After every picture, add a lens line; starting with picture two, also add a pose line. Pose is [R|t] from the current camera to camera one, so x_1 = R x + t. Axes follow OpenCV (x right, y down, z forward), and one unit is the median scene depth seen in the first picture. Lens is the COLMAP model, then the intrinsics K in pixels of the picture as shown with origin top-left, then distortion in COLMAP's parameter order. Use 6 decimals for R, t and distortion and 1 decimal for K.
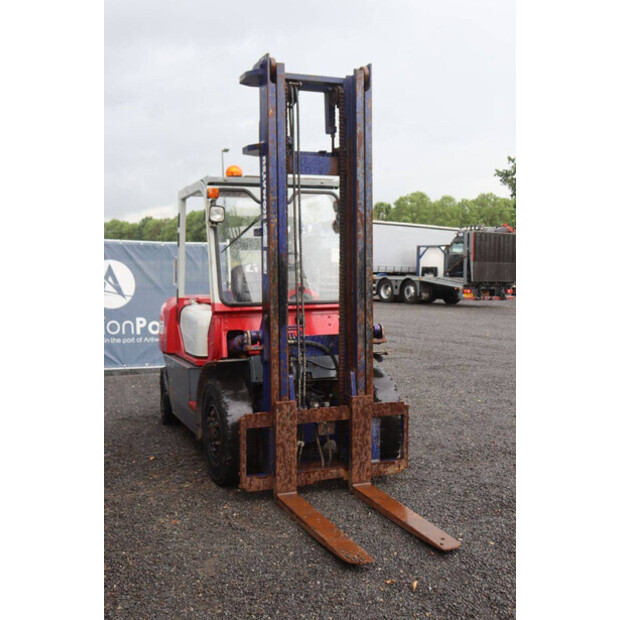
lens RADIAL K [[688.7, 0, 338.2], [0, 688.7, 309.7], [0, 0, 1]] dist [-0.000461, 0.000000]
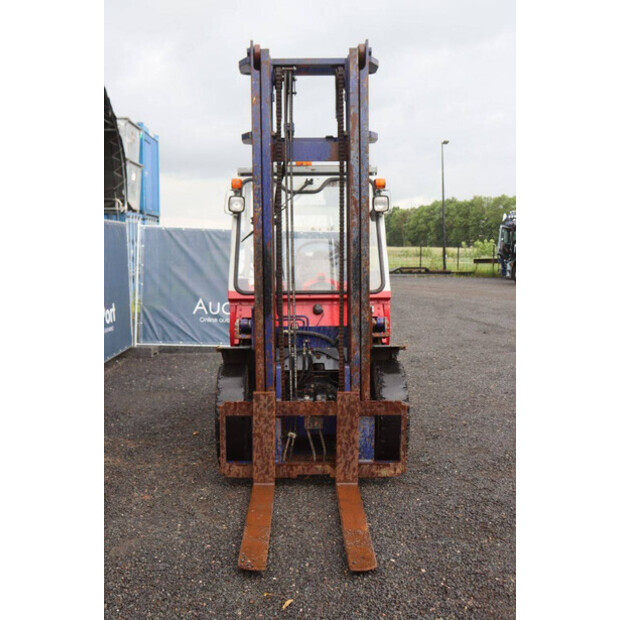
lens RADIAL K [[649.9, 0, 309.7], [0, 649.9, 308.9], [0, 0, 1]] dist [-0.023458, 0.000000]
pose [[0.936816, 0.033459, -0.348219, 0.294909], [-0.025493, 0.999298, 0.027435, -0.013266], [0.348893, -0.016825, 0.937011, 0.141413]]
